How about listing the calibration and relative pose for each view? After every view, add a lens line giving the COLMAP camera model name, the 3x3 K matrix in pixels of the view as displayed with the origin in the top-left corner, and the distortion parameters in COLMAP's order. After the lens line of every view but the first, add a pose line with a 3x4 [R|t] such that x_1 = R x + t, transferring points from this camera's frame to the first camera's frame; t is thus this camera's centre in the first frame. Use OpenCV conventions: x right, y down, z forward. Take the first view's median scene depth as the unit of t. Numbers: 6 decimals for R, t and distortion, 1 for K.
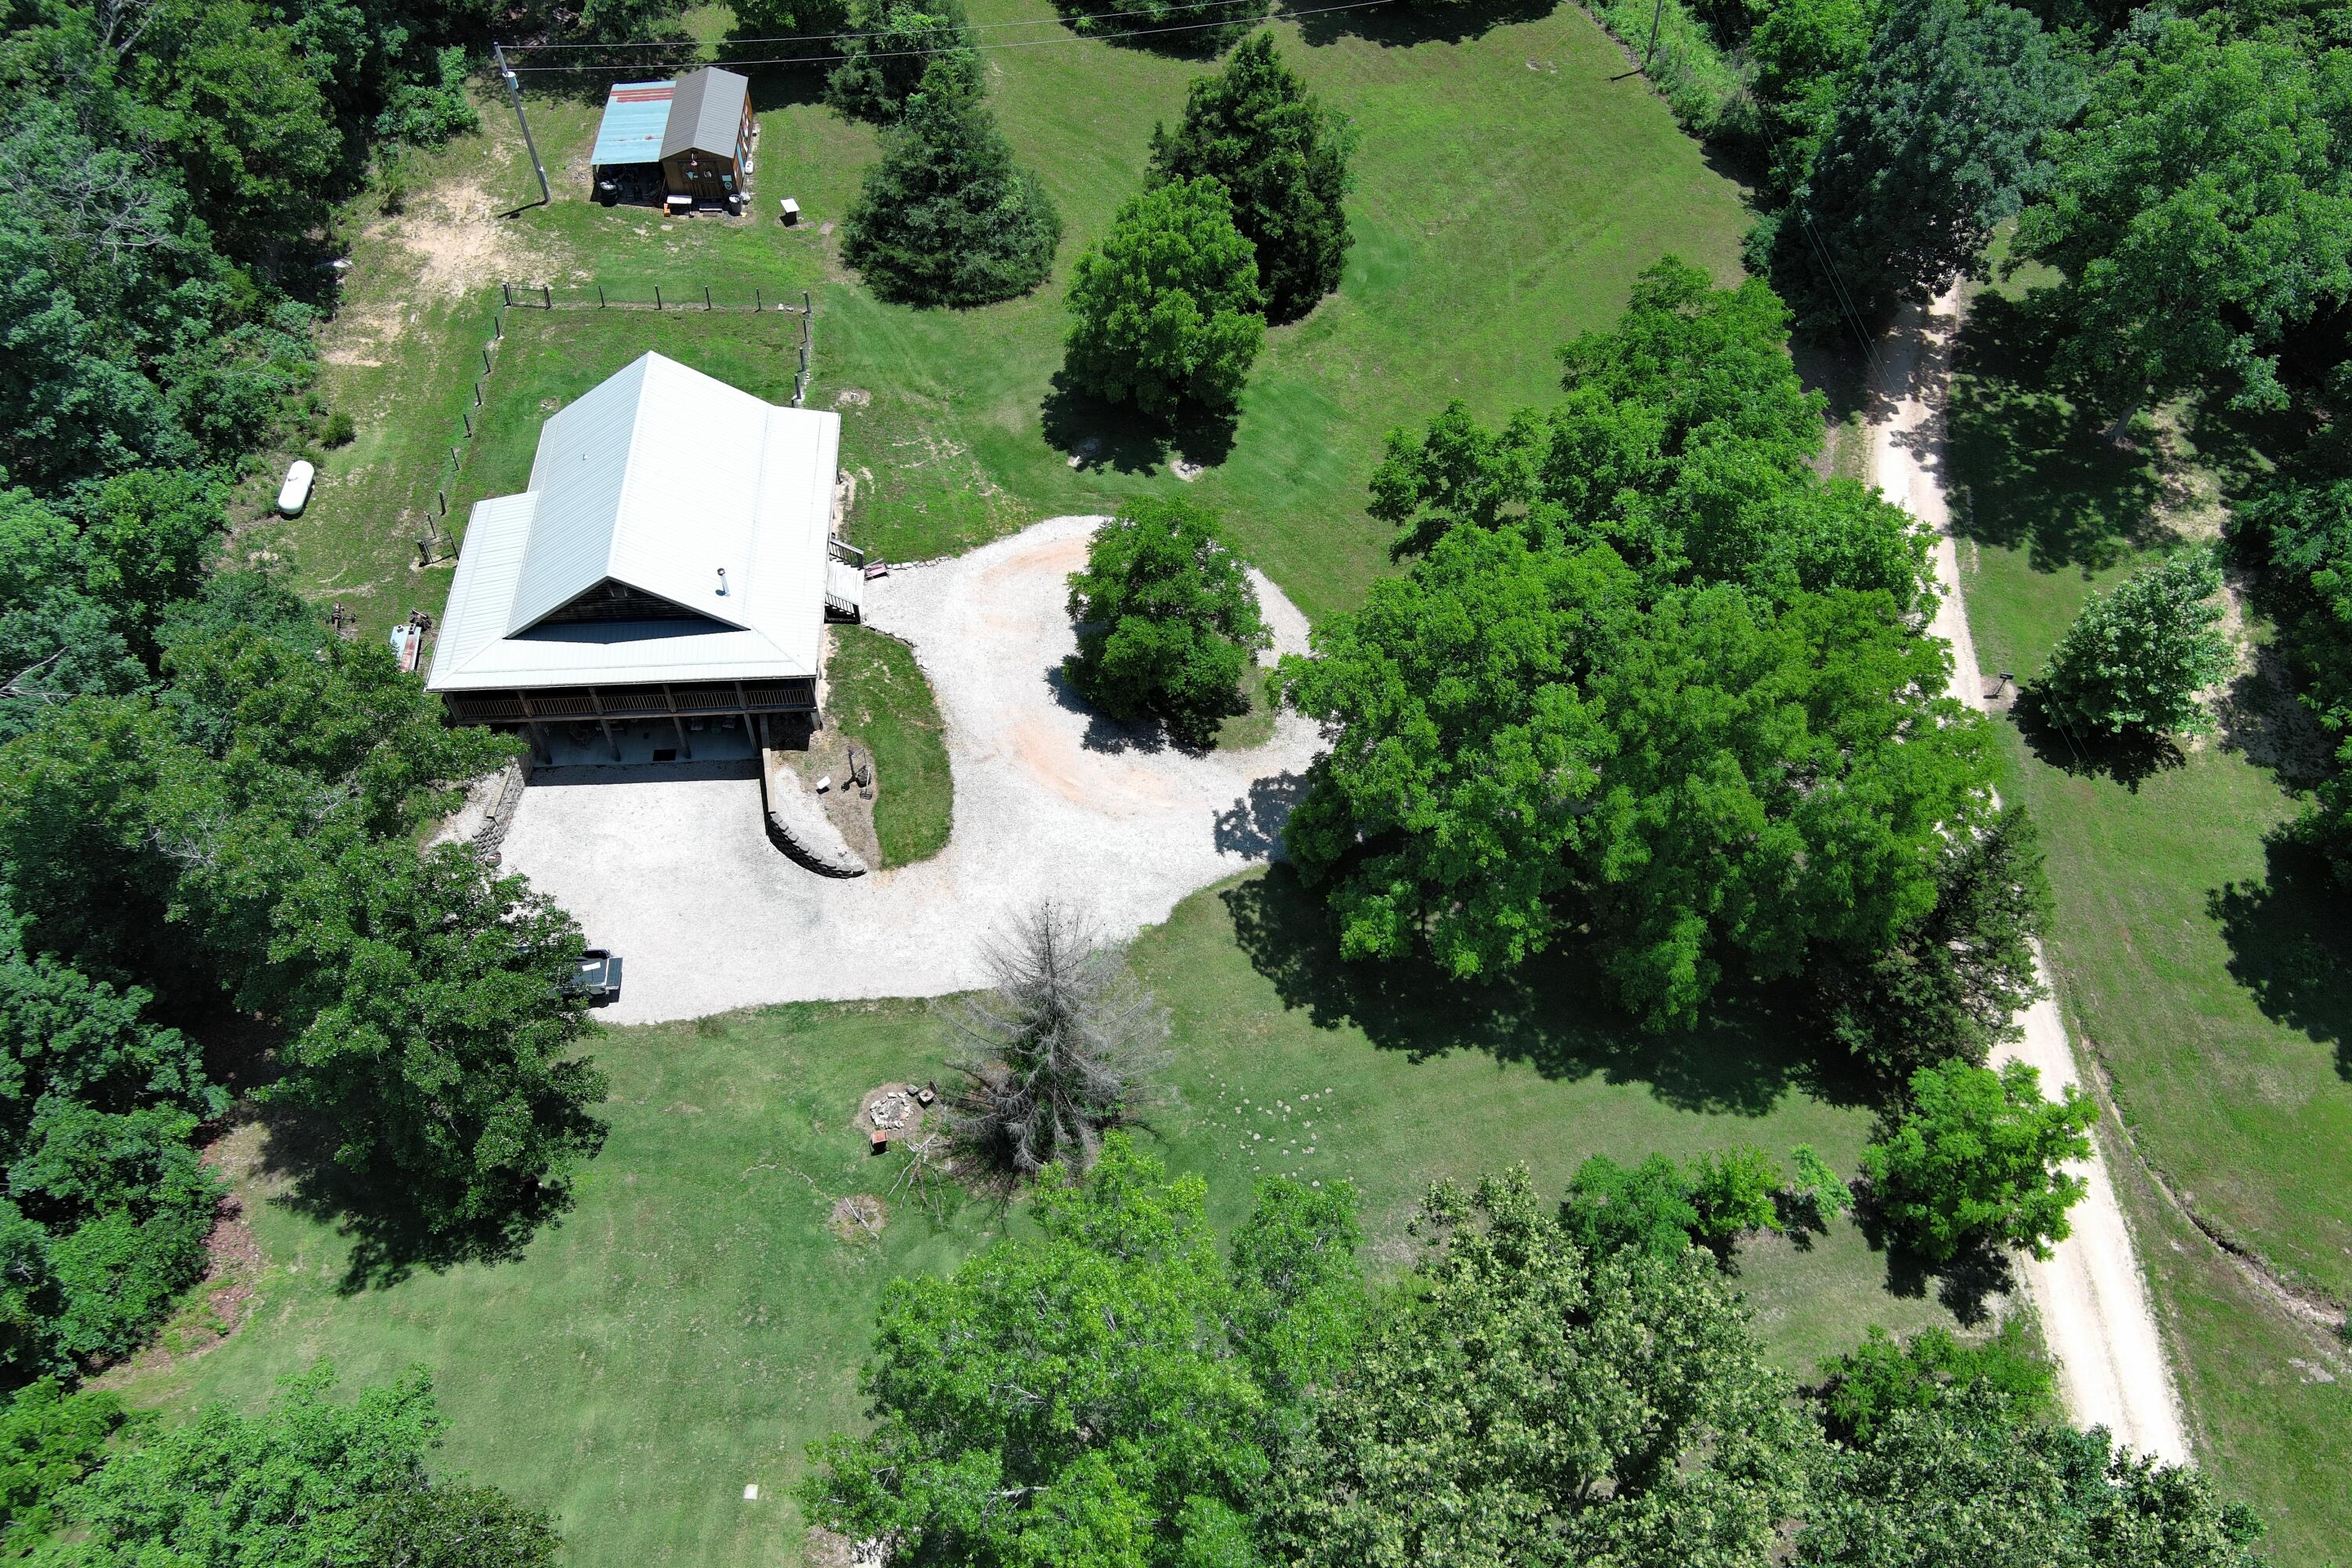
lens RADIAL K [[1813.2, 0, 1176.0], [0, 1813.2, 784.0], [0, 0, 1]] dist [0.040579, -0.065750]
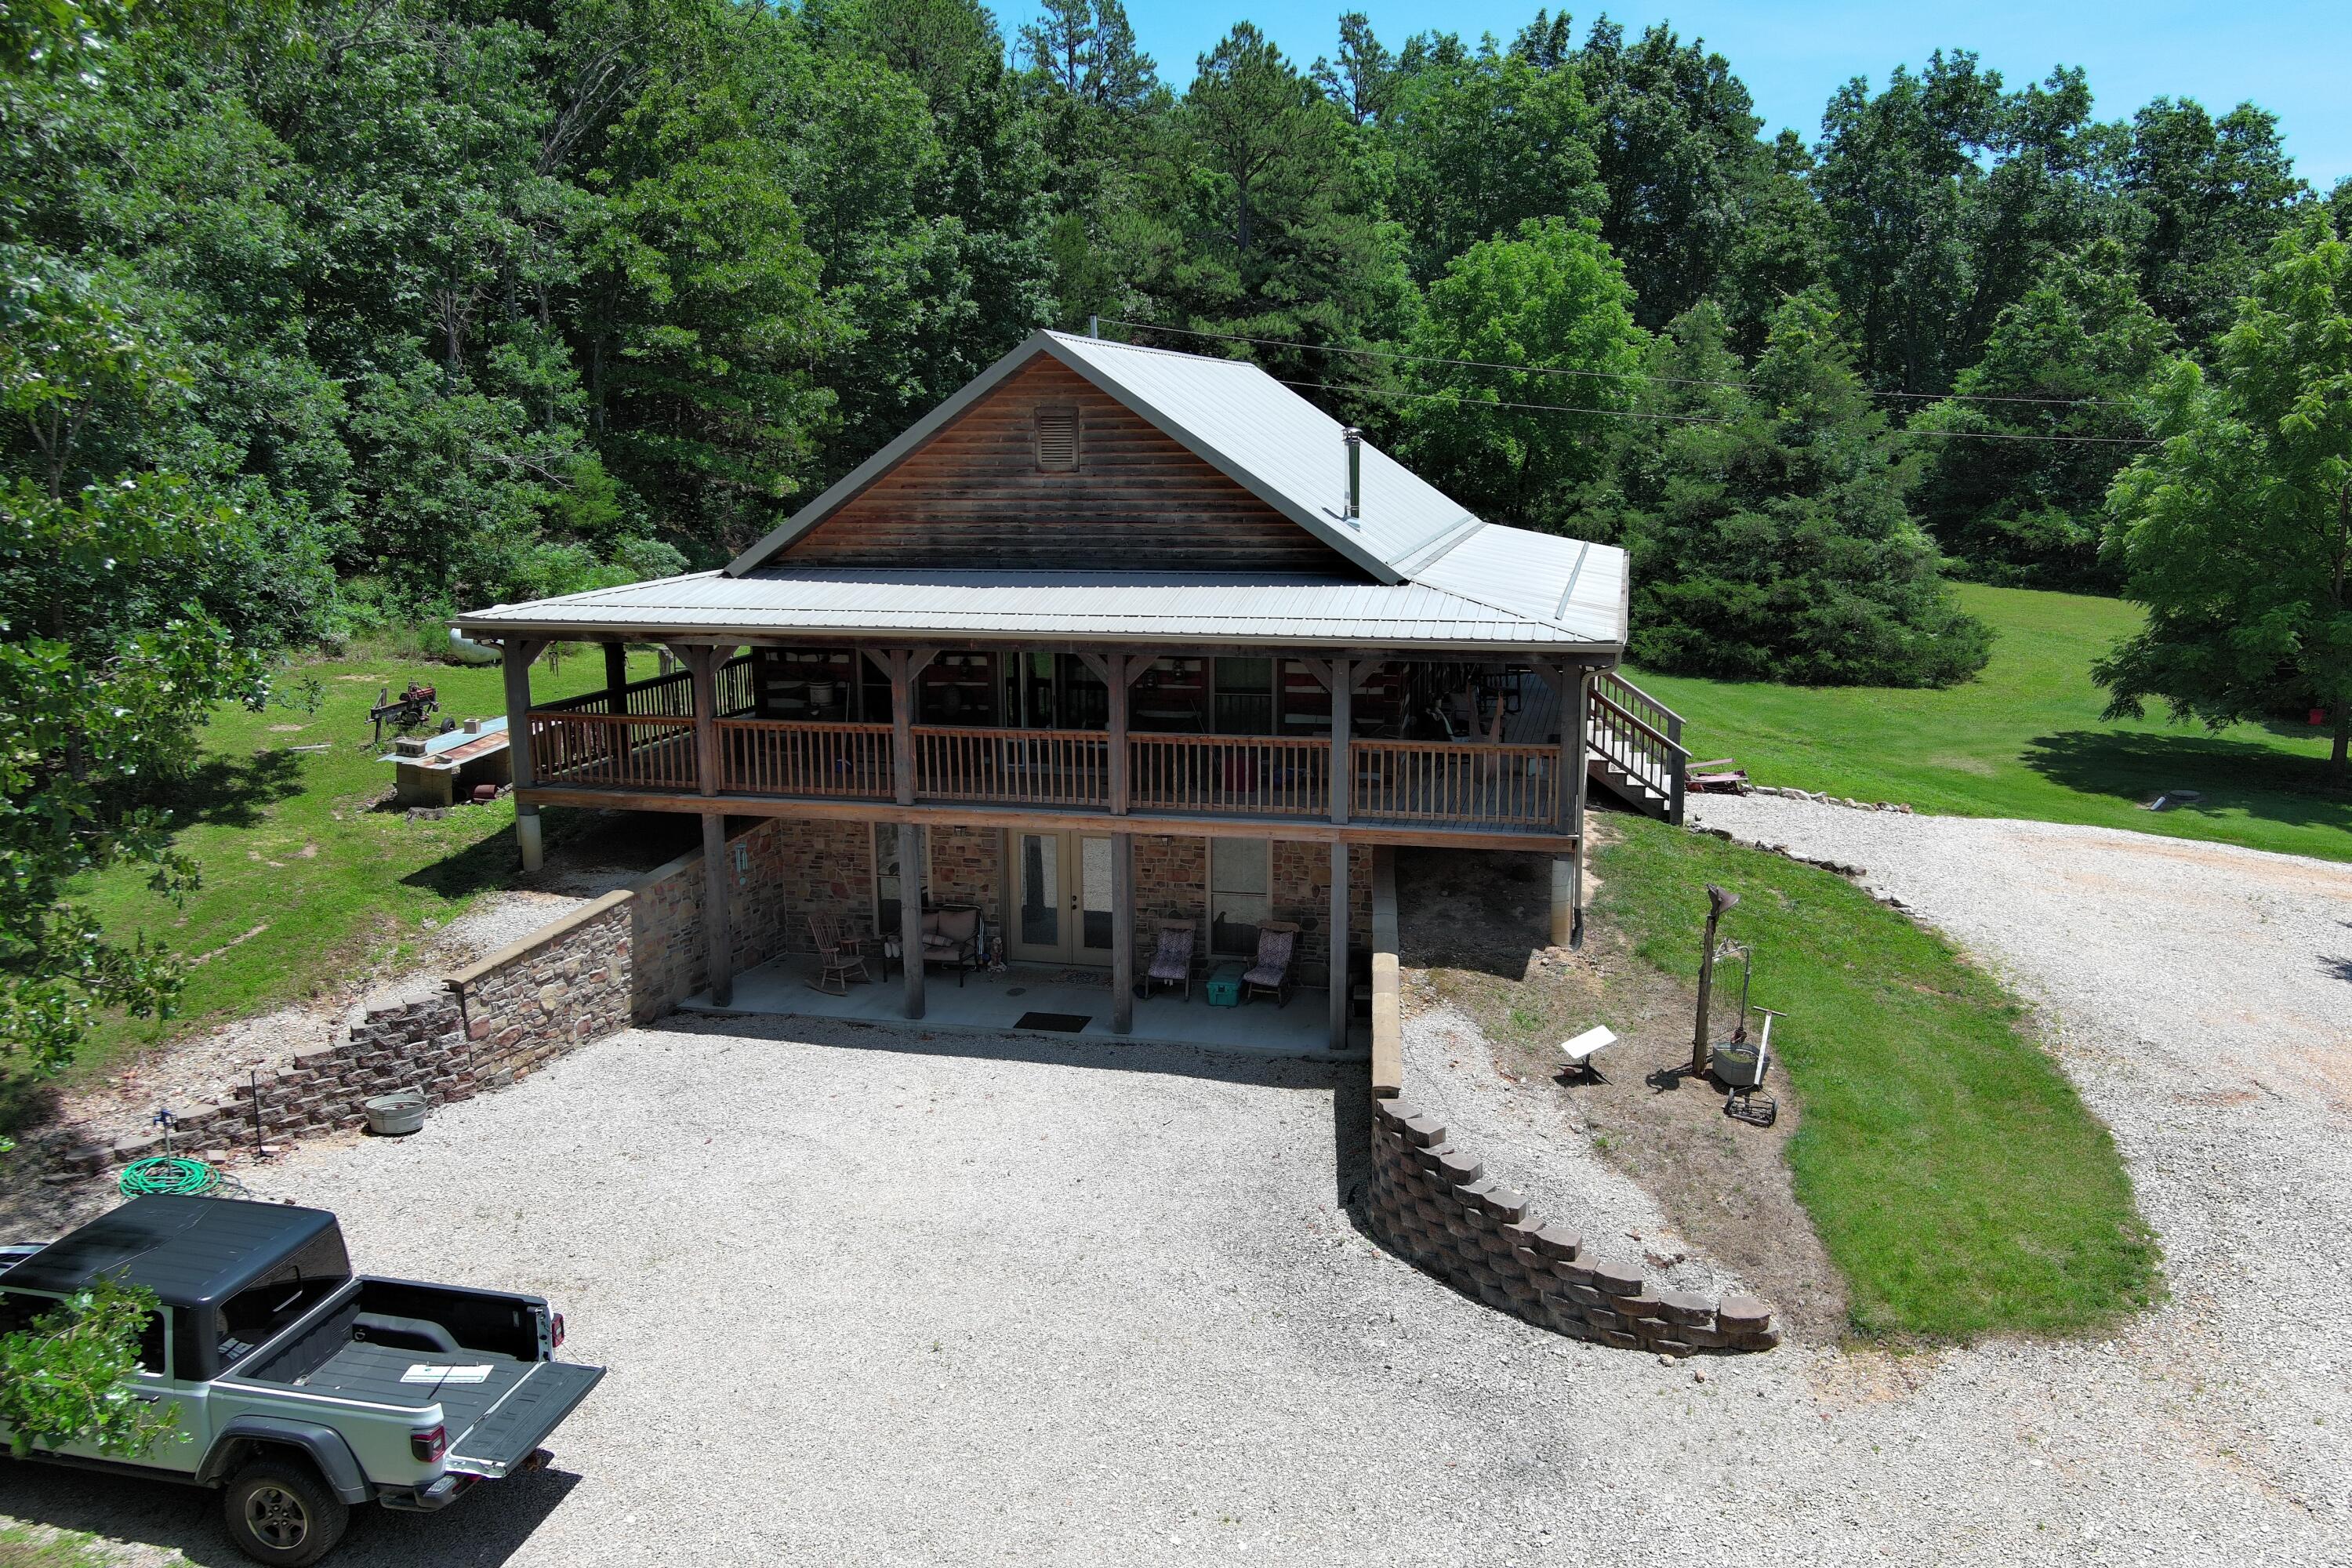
lens RADIAL K [[1813.2, 0, 1176.0], [0, 1813.2, 784.0], [0, 0, 1]] dist [0.040579, -0.065750]
pose [[0.955137, 0.040879, -0.293330, -0.156881], [-0.219853, 0.761485, -0.609758, 0.129499], [0.198440, 0.646892, 0.736310, 0.687666]]
